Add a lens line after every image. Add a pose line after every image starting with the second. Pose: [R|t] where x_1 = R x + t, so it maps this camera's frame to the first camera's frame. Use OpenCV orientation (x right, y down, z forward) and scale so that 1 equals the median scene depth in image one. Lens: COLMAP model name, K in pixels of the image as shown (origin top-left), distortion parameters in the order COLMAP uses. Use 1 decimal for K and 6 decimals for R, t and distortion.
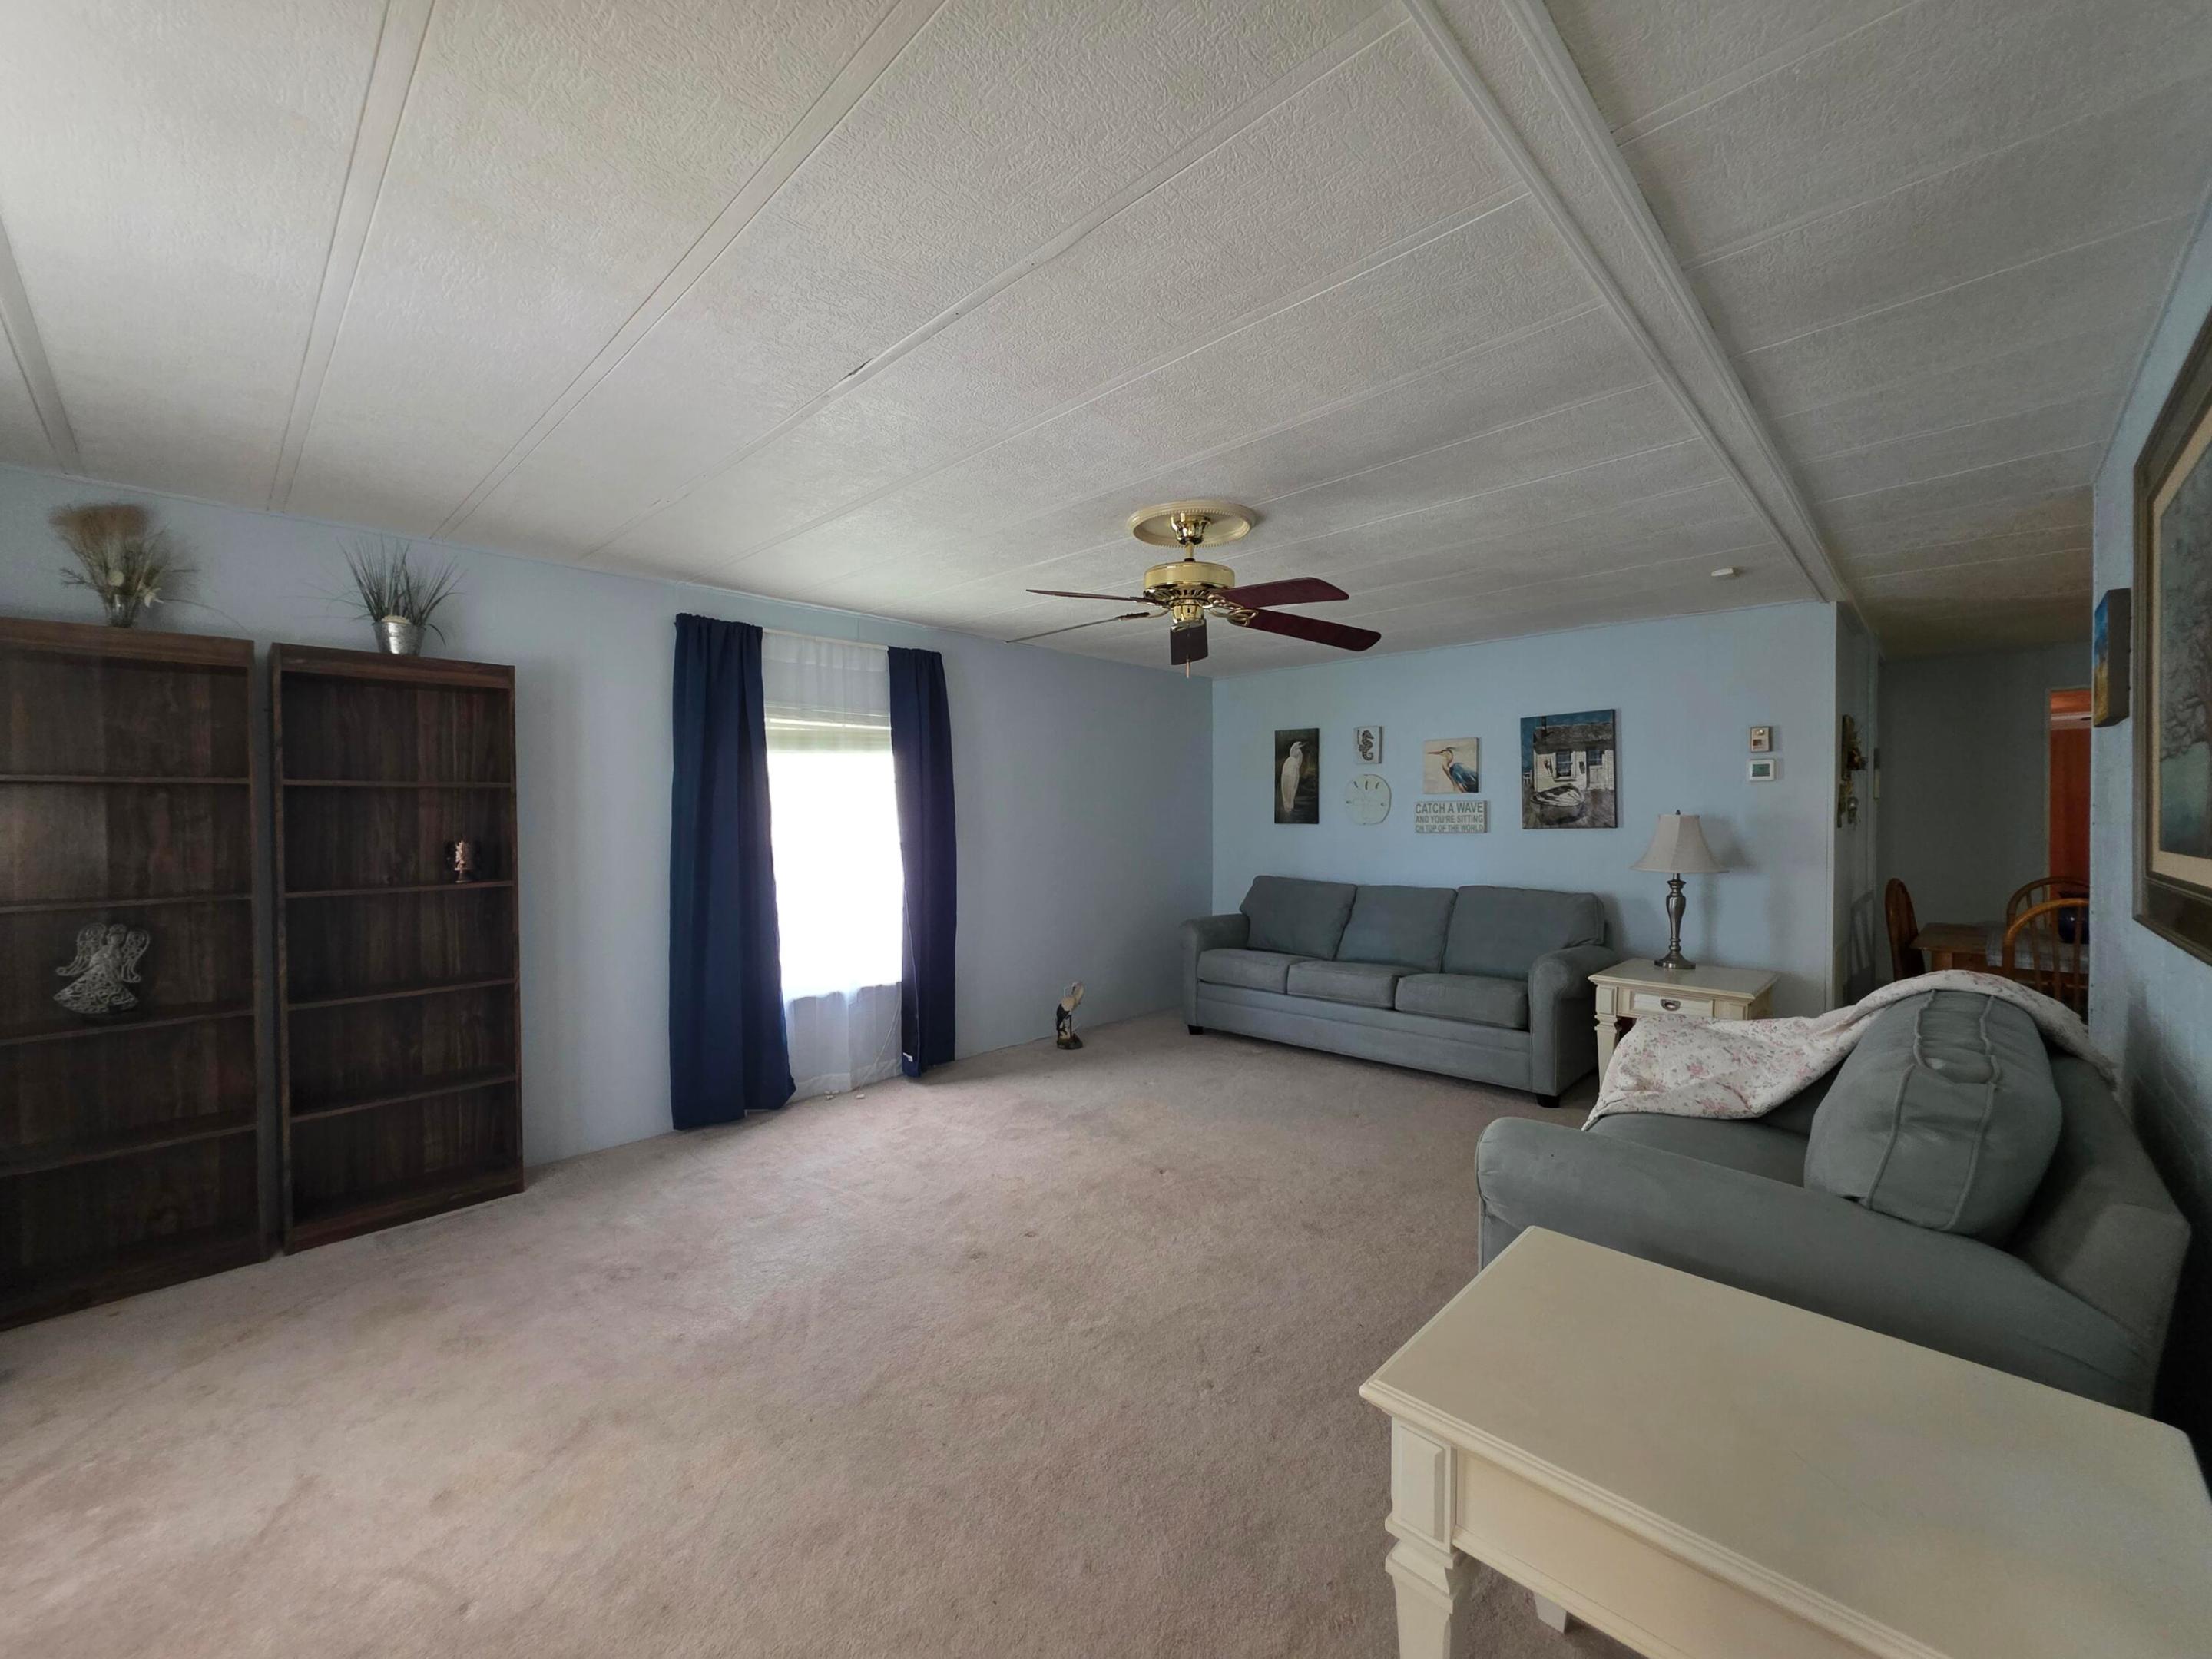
lens RADIAL K [[890.7, 0, 1110.2], [0, 890.7, 823.4], [0, 0, 1]] dist [0.001328, -0.000262]
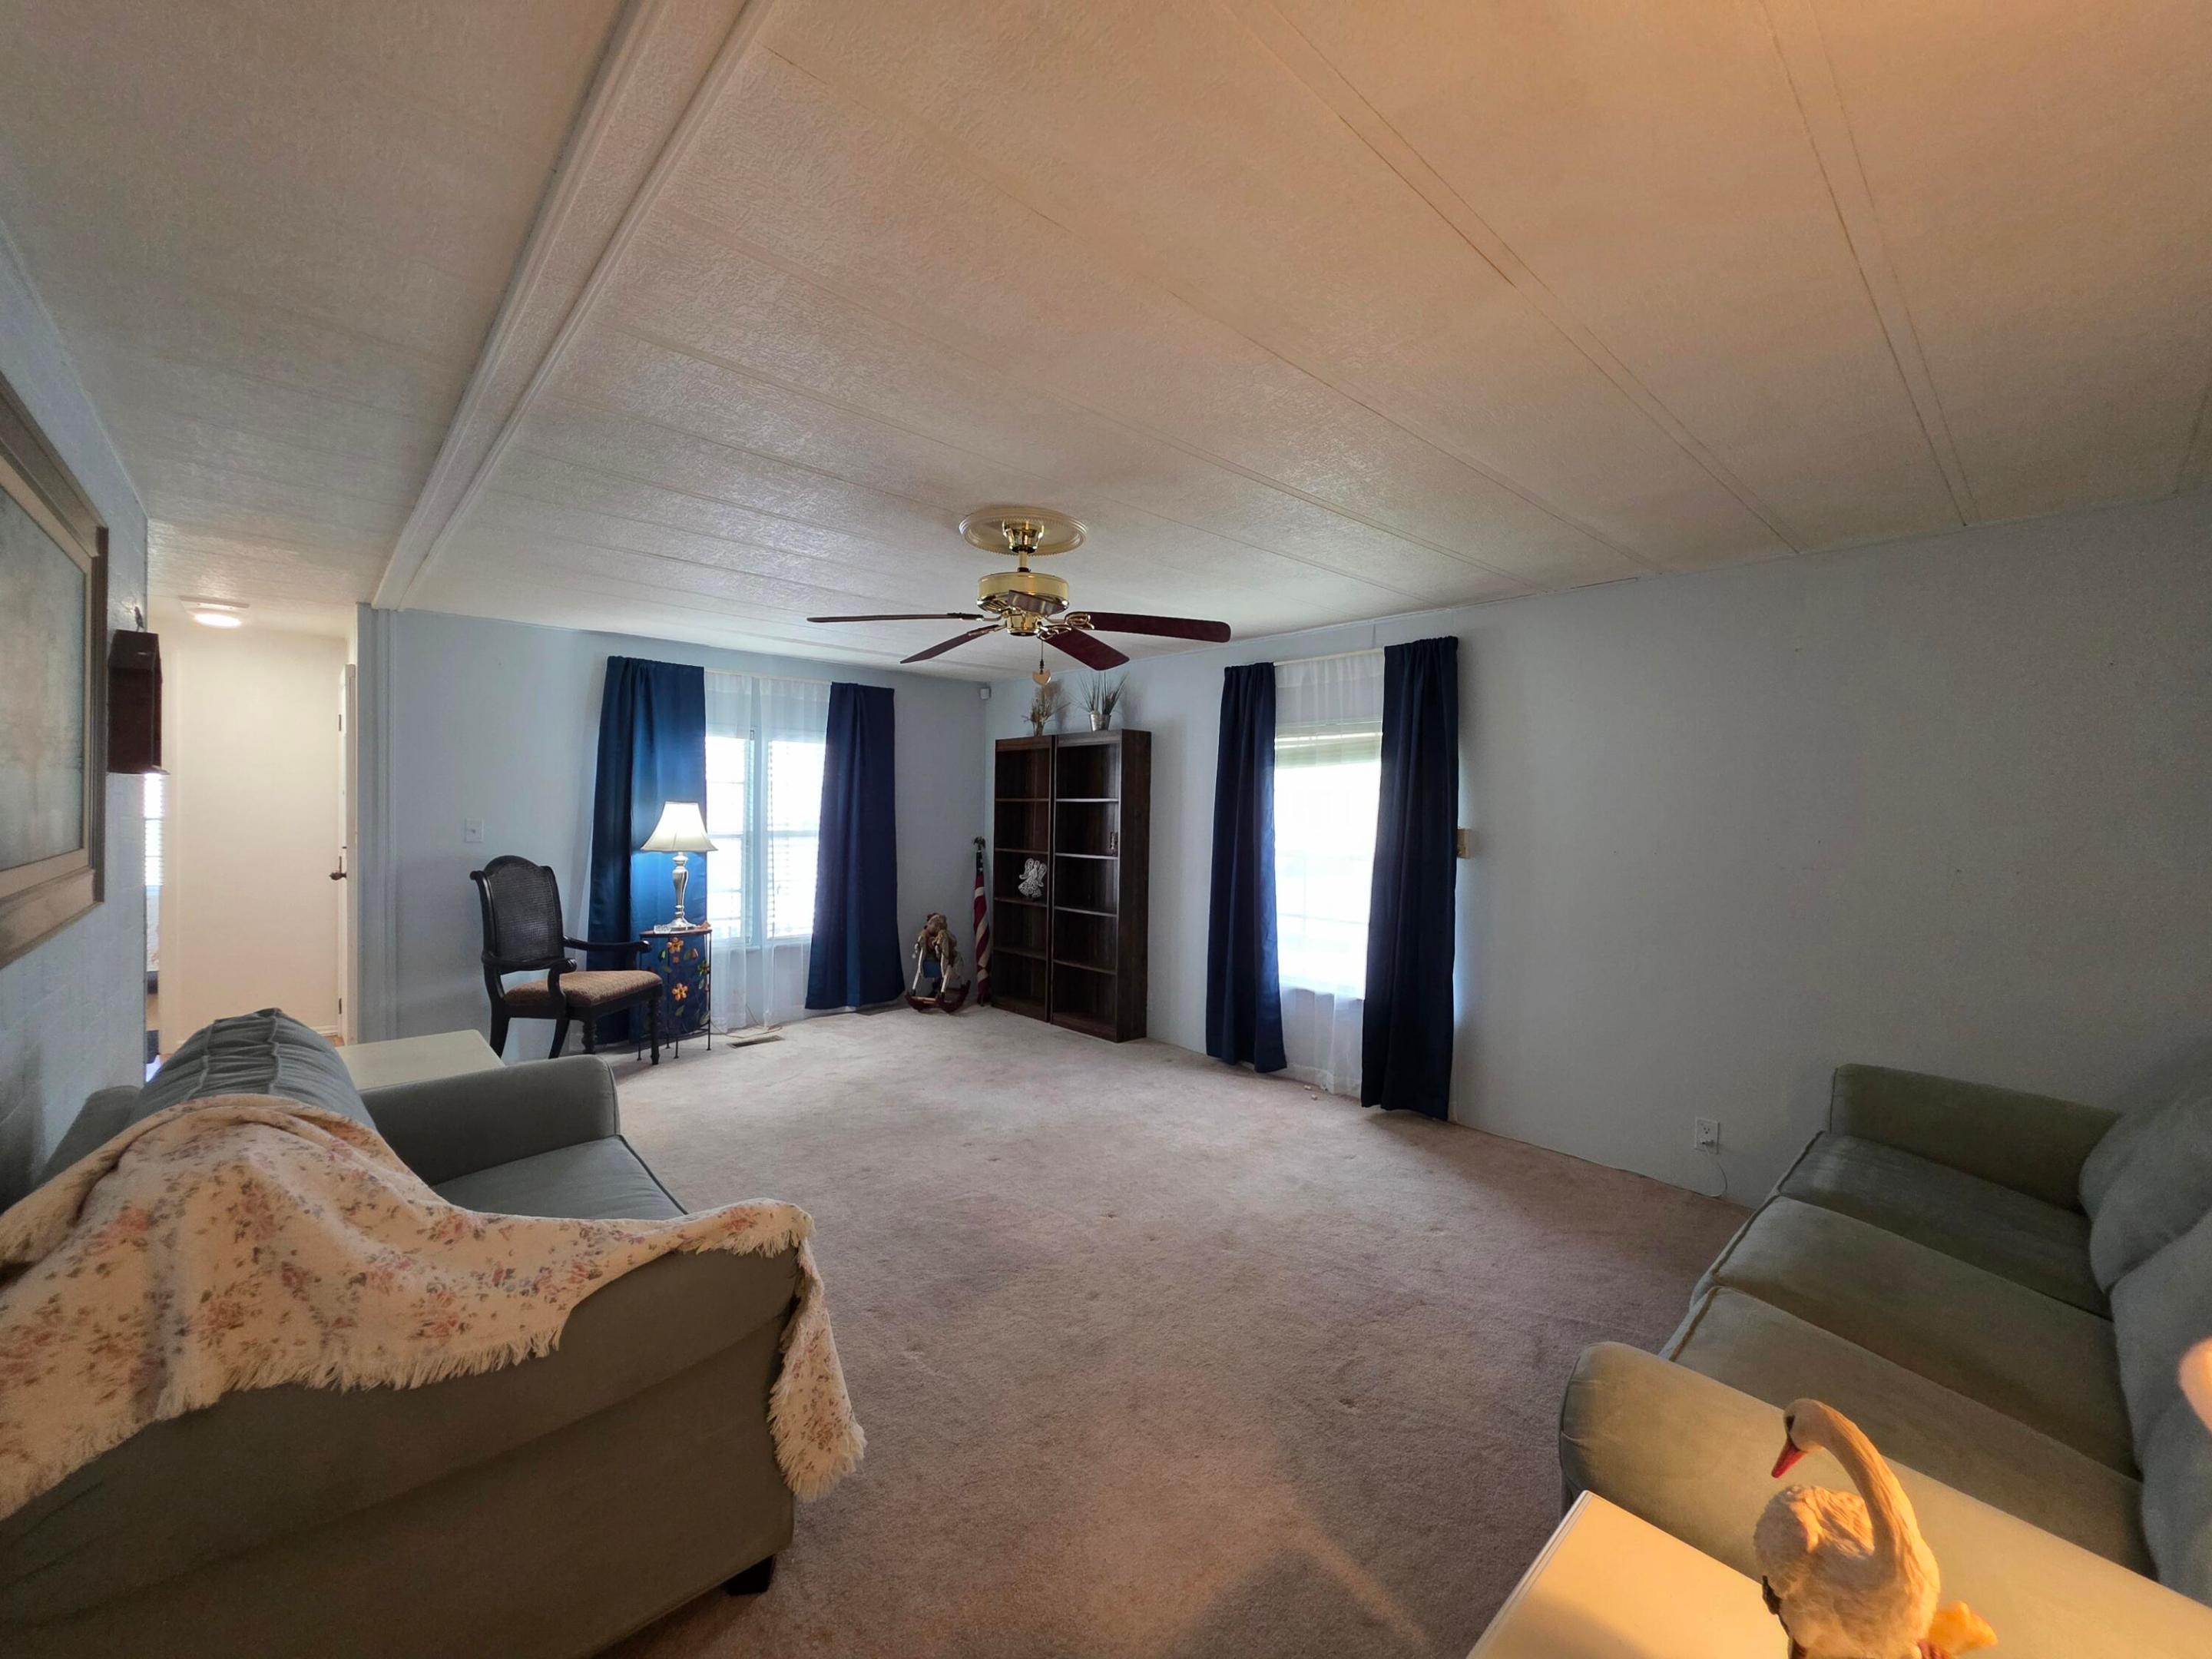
lens RADIAL K [[890.7, 0, 1110.2], [0, 890.7, 823.4], [0, 0, 1]] dist [0.001328, -0.000262]
pose [[-0.059496, 0.020701, -0.998014, 0.797105], [-0.028228, 0.999350, 0.022411, -0.027833], [0.997829, 0.029505, -0.058873, 0.857071]]
